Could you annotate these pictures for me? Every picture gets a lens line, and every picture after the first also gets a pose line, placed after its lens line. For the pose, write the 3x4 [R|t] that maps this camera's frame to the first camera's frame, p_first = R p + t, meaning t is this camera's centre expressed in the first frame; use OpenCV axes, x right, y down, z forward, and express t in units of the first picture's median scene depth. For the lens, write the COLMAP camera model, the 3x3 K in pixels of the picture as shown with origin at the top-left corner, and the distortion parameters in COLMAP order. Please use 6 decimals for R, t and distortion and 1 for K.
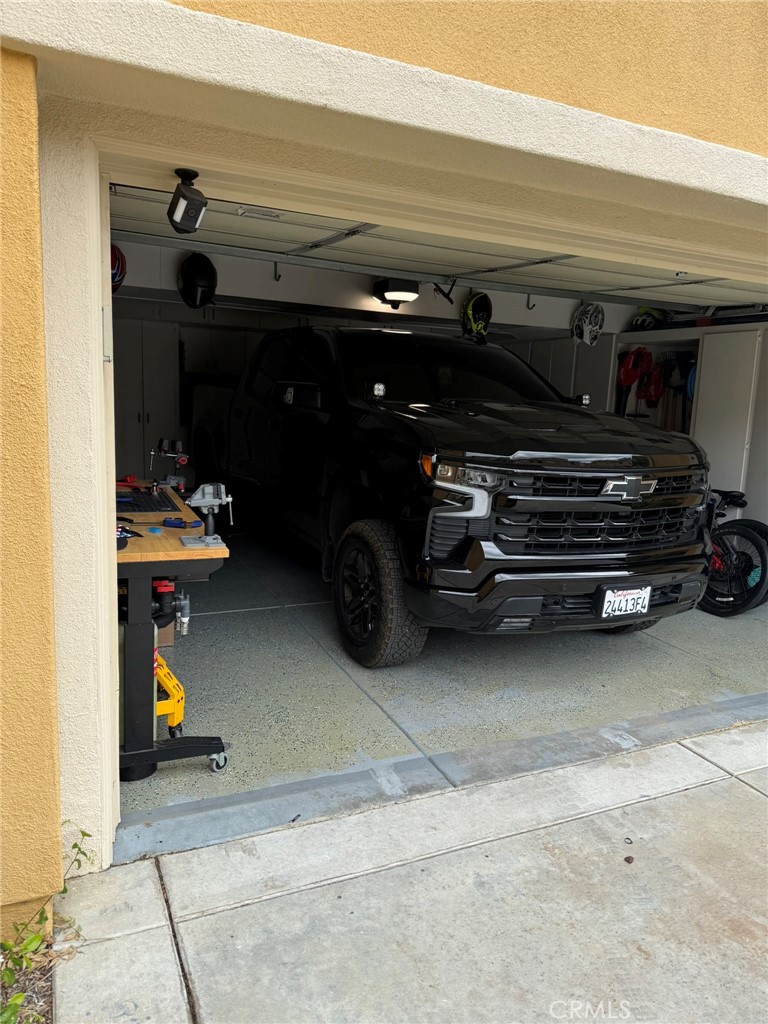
lens RADIAL K [[755.2, 0, 384.9], [0, 755.2, 524.8], [0, 0, 1]] dist [0.002253, -0.003106]
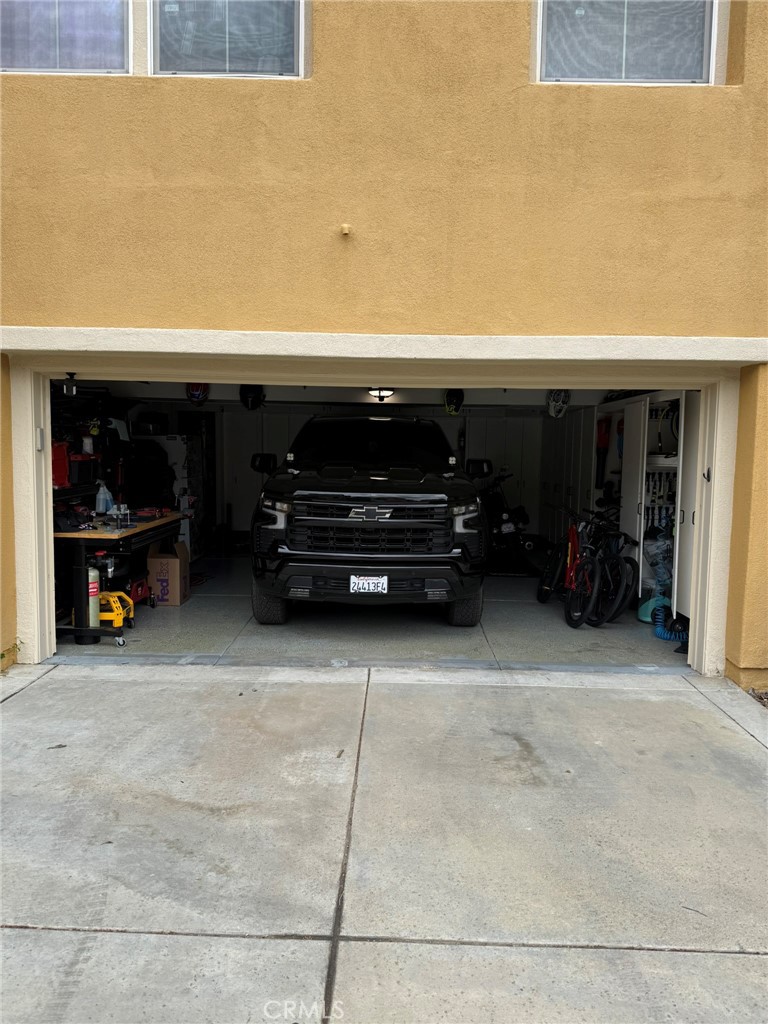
lens RADIAL K [[755.2, 0, 384.9], [0, 755.2, 524.8], [0, 0, 1]] dist [0.002253, -0.003106]
pose [[0.901384, 0.012490, -0.432841, 1.105987], [-0.051353, 0.995613, -0.078211, 0.105888], [0.429965, 0.092726, 0.898071, -0.462192]]
